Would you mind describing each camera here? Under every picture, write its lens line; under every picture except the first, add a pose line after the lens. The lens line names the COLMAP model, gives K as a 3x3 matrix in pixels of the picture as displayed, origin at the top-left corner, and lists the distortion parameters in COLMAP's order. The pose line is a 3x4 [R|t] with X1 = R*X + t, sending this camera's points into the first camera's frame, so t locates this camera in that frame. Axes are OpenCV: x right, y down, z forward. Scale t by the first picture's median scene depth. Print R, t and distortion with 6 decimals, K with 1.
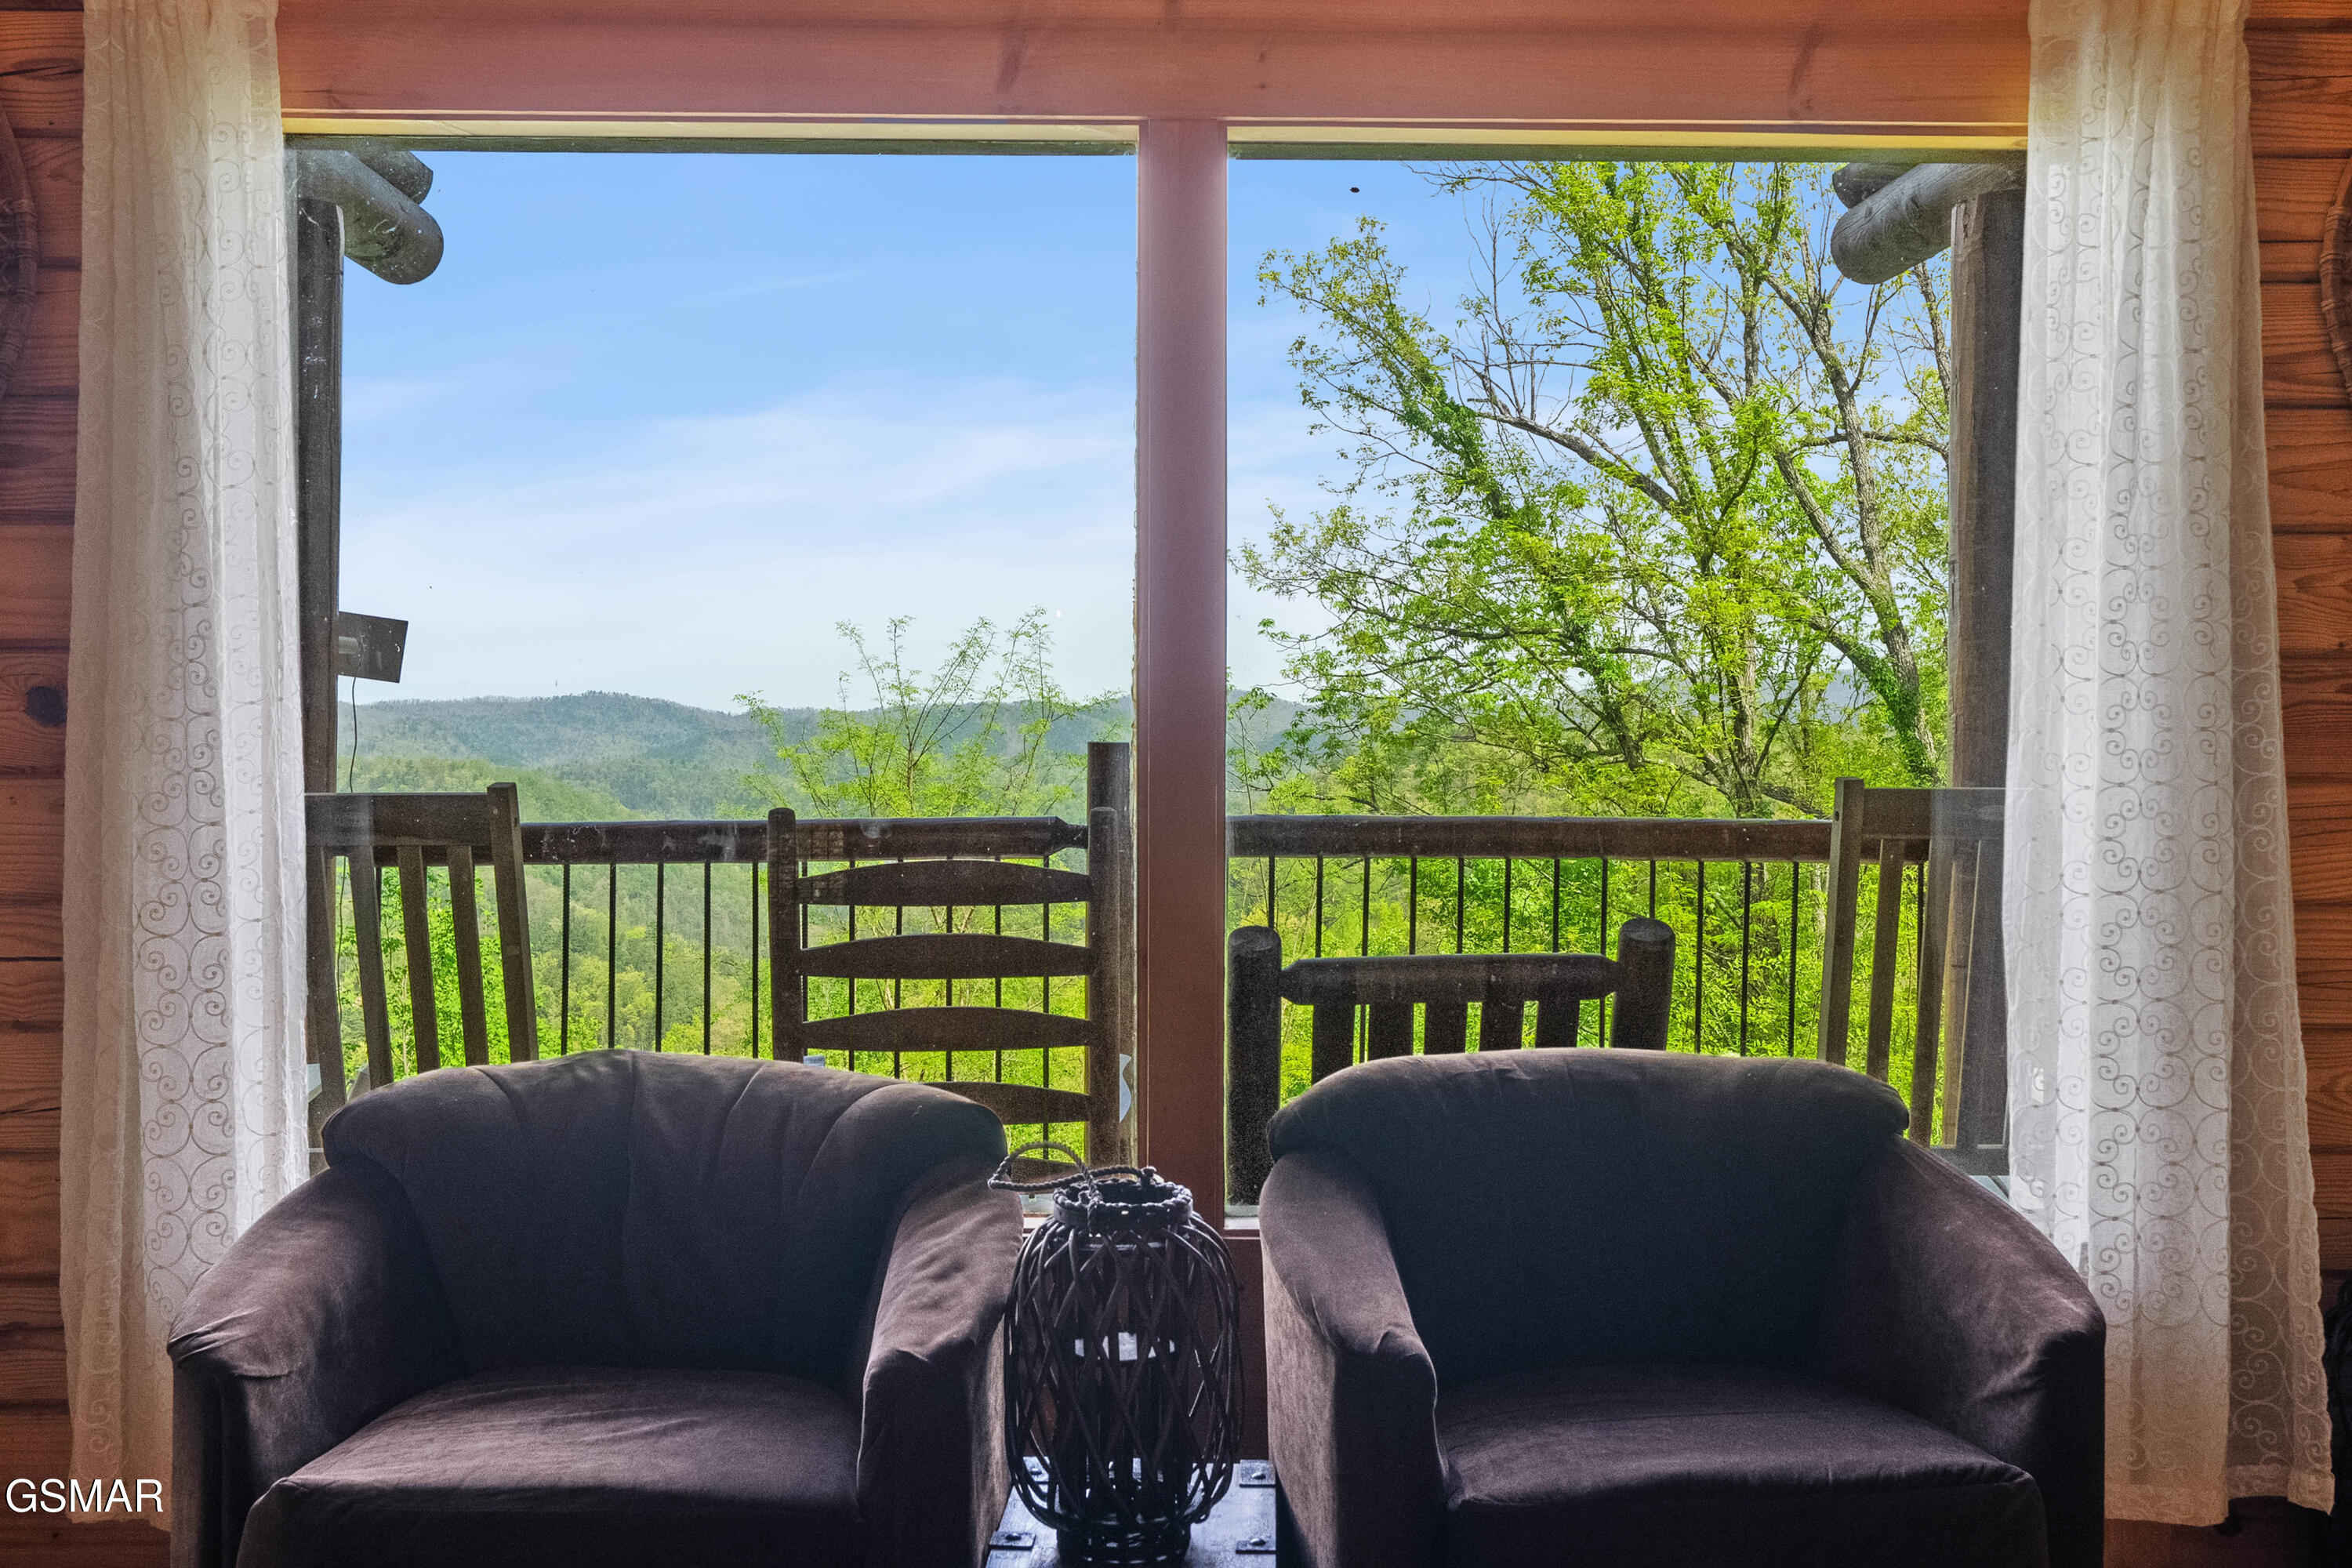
lens RADIAL K [[2302.8, 0, 1169.2], [0, 2302.8, 791.7], [0, 0, 1]] dist [-0.002350, 0.000000]
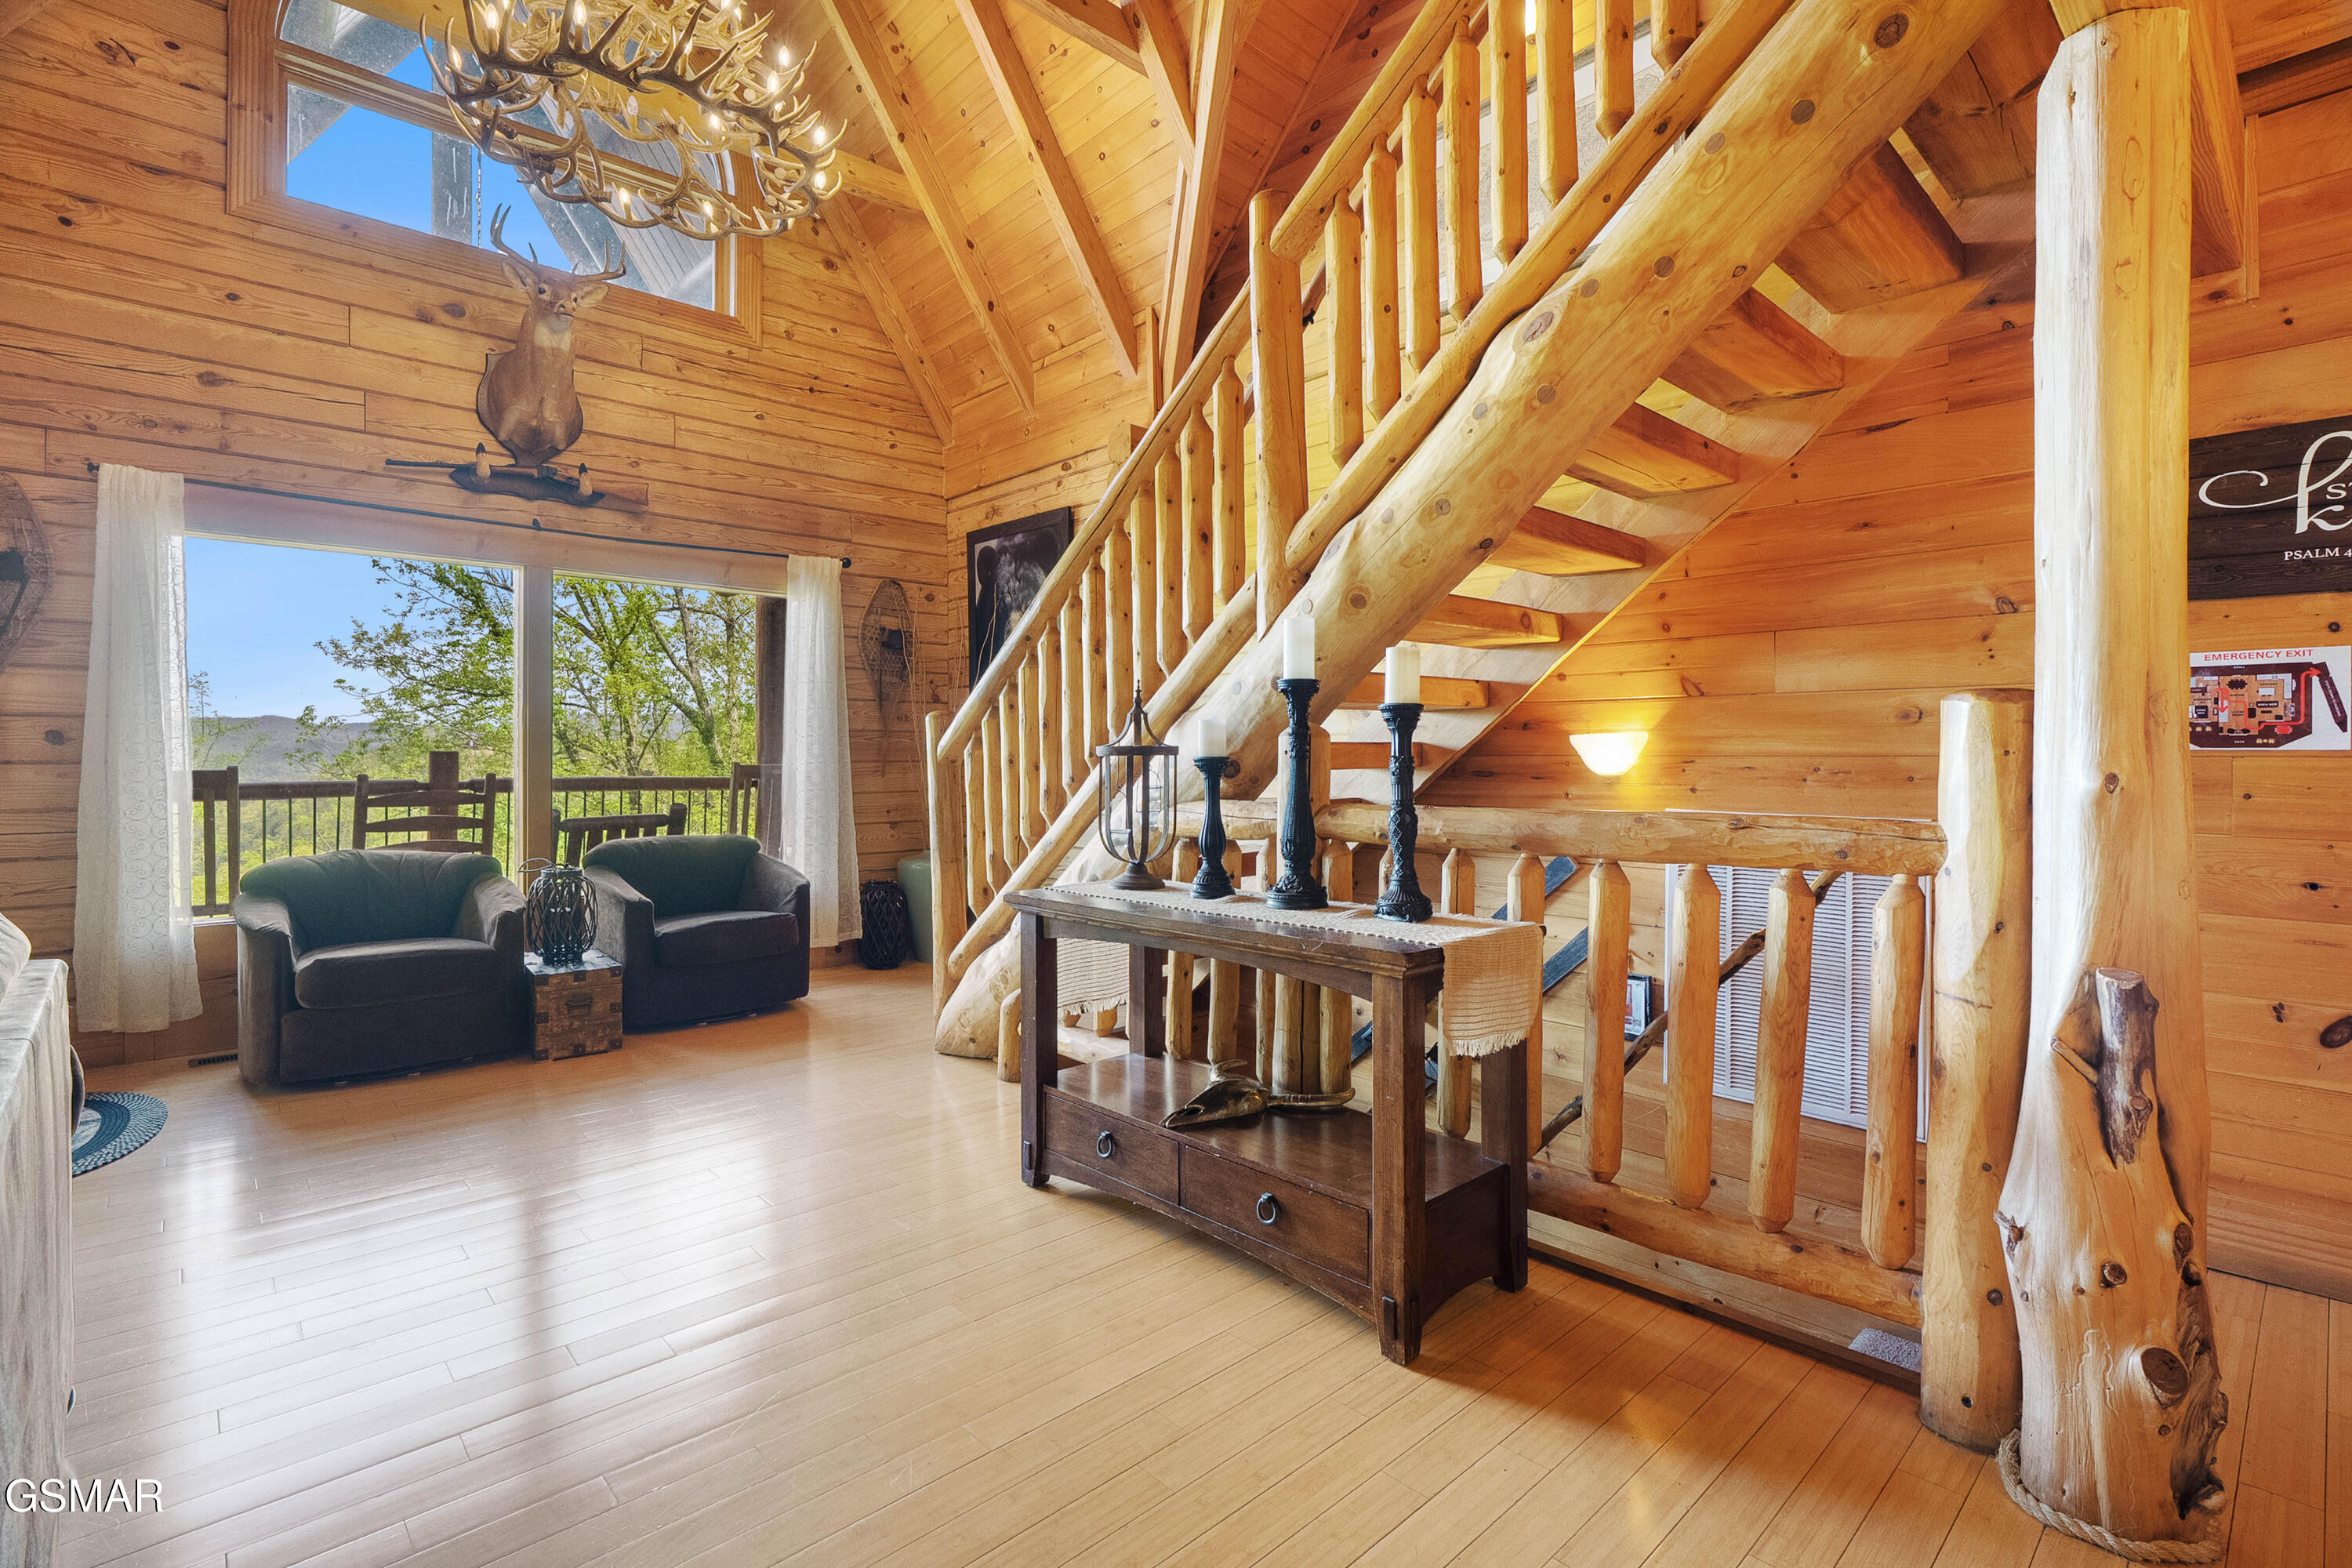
lens RADIAL K [[1076.2, 0, 1180.2], [0, 1076.2, 751.3], [0, 0, 1]] dist [-0.003603, 0.000400]
pose [[0.744962, 0.001582, 0.667105, -0.040991], [0.011149, 0.999828, -0.014822, 0.001355], [-0.667014, 0.018480, 0.744816, -0.094457]]
